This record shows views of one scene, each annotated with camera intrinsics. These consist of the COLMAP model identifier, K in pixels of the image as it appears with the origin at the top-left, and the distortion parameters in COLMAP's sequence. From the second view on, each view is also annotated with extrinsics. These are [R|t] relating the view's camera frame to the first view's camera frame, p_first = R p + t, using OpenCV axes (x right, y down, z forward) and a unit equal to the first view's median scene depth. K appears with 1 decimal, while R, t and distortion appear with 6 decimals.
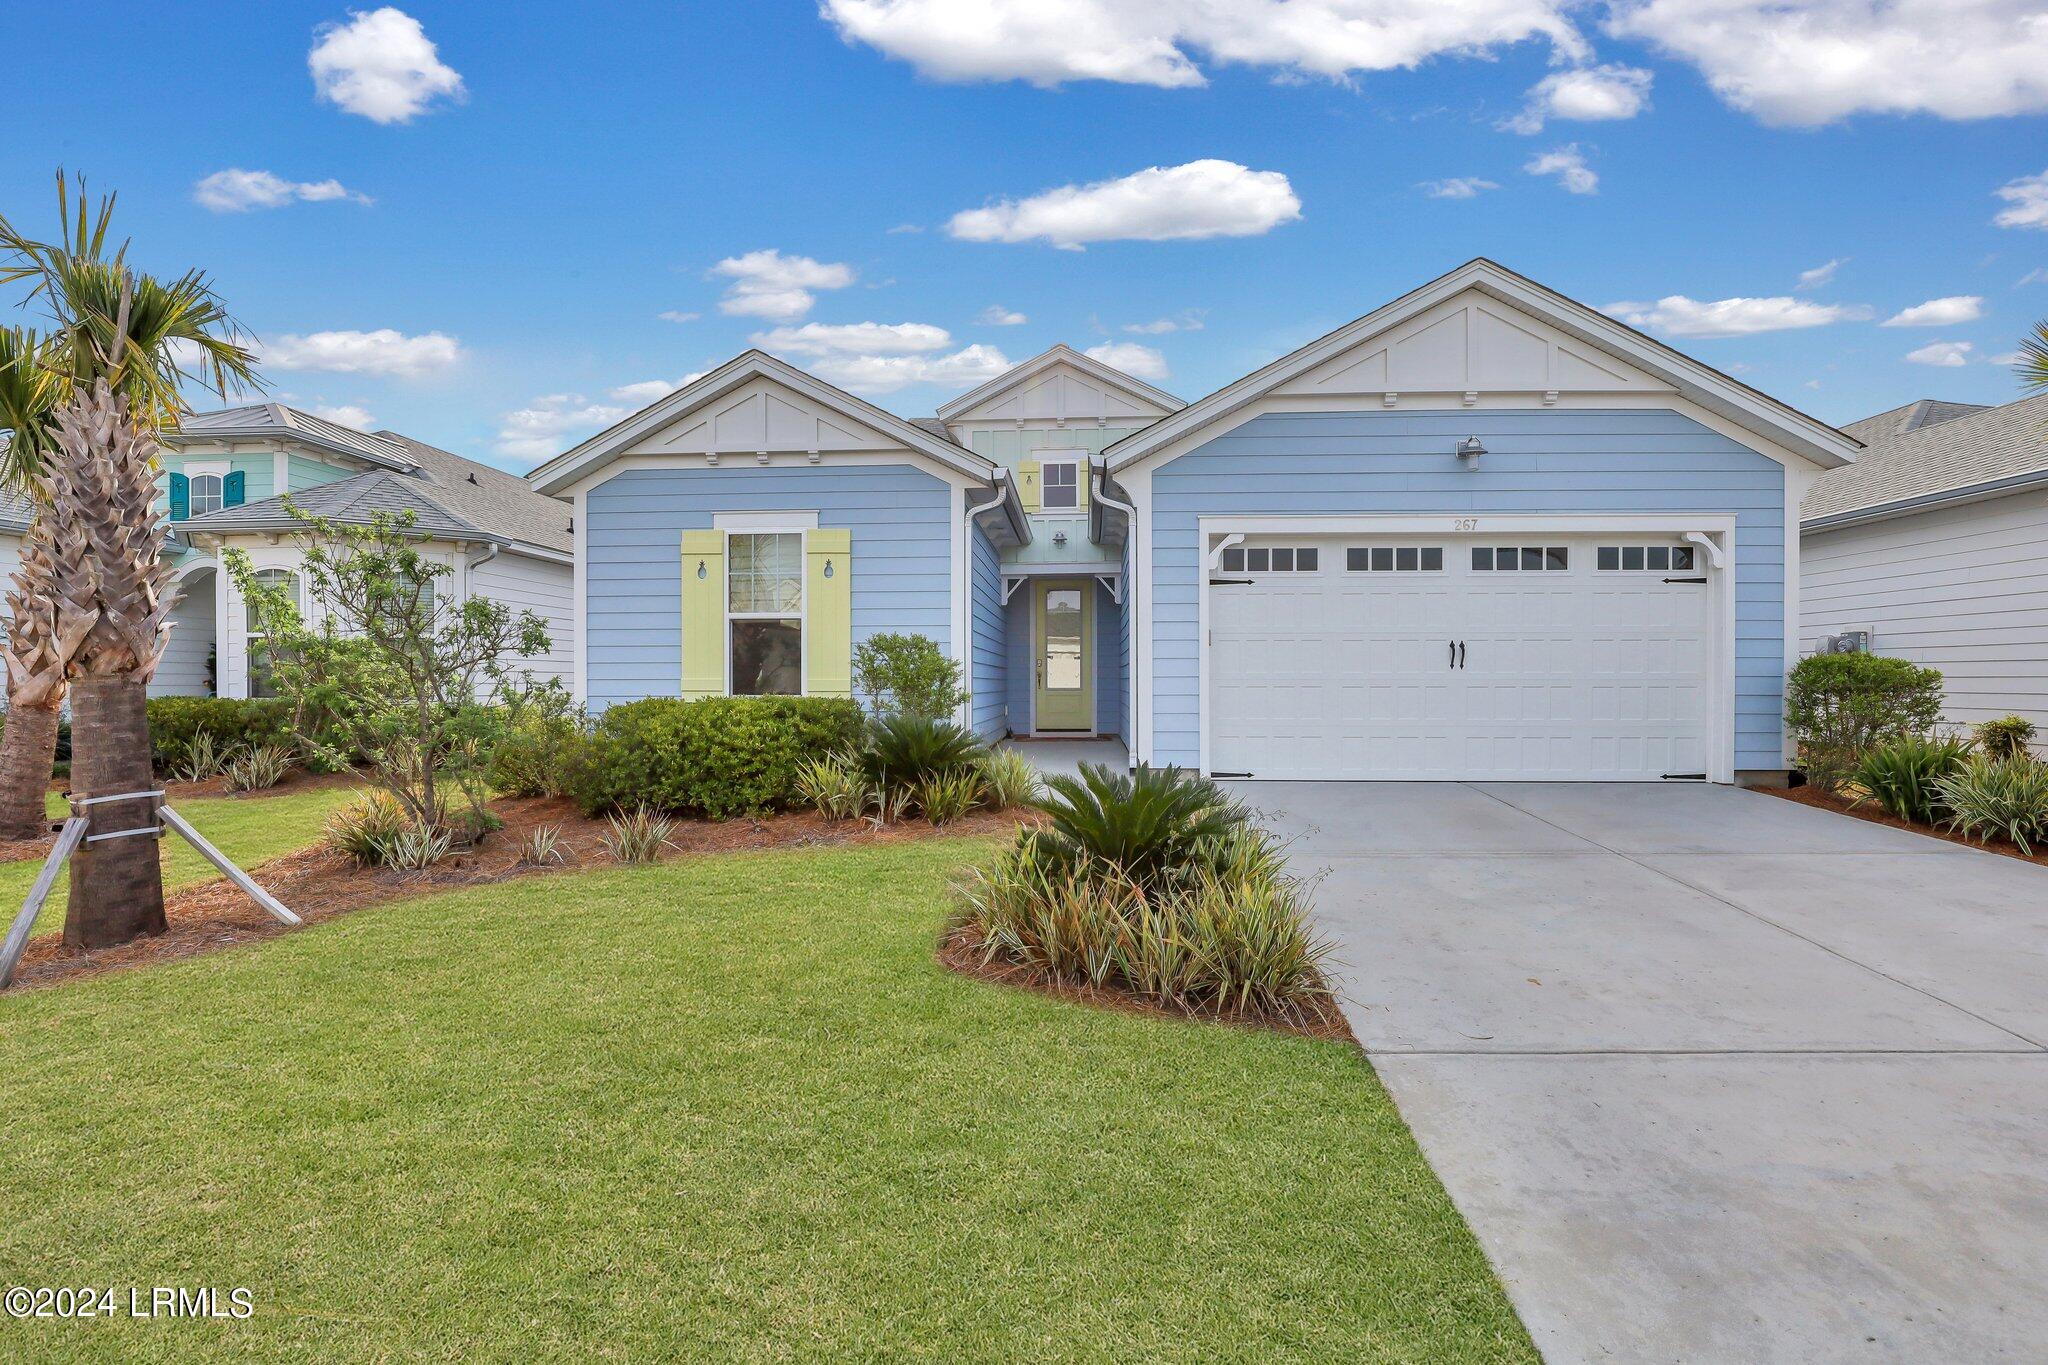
lens RADIAL K [[946.5, 0, 1026.7], [0, 946.5, 694.1], [0, 0, 1]] dist [-0.032799, 0.005102]
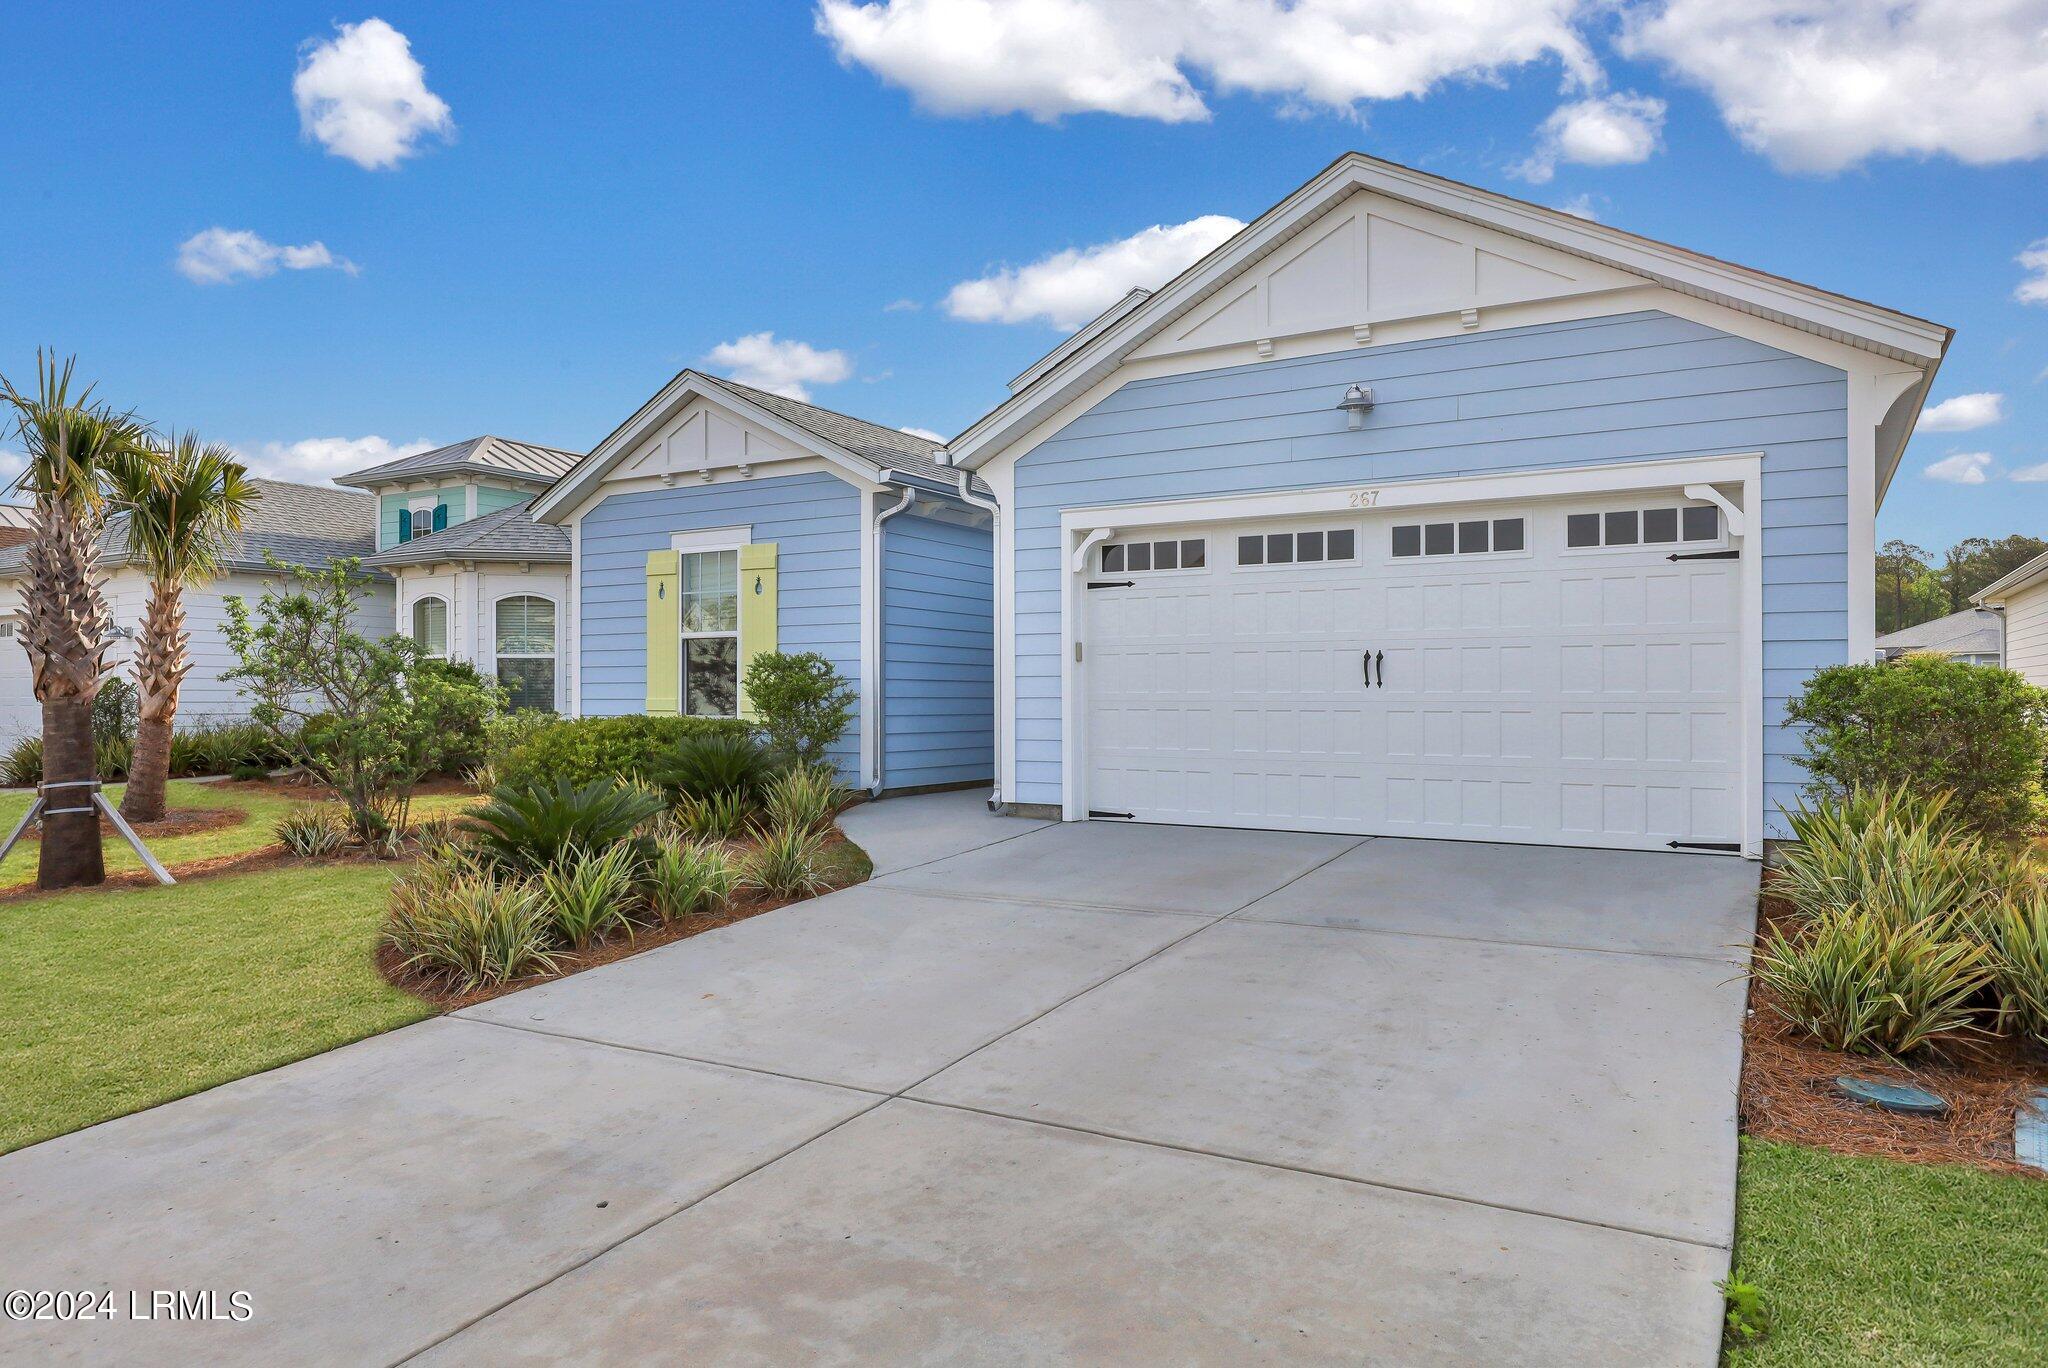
lens RADIAL K [[1295.0, 0, 1030.3], [0, 1295.0, 695.0], [0, 0, 1]] dist [-0.003839, -0.002588]
pose [[0.892271, 0.000086, -0.451501, 0.687301], [-0.006707, 0.999892, -0.013064, -0.005265], [0.451451, 0.014684, 0.892175, -0.058762]]
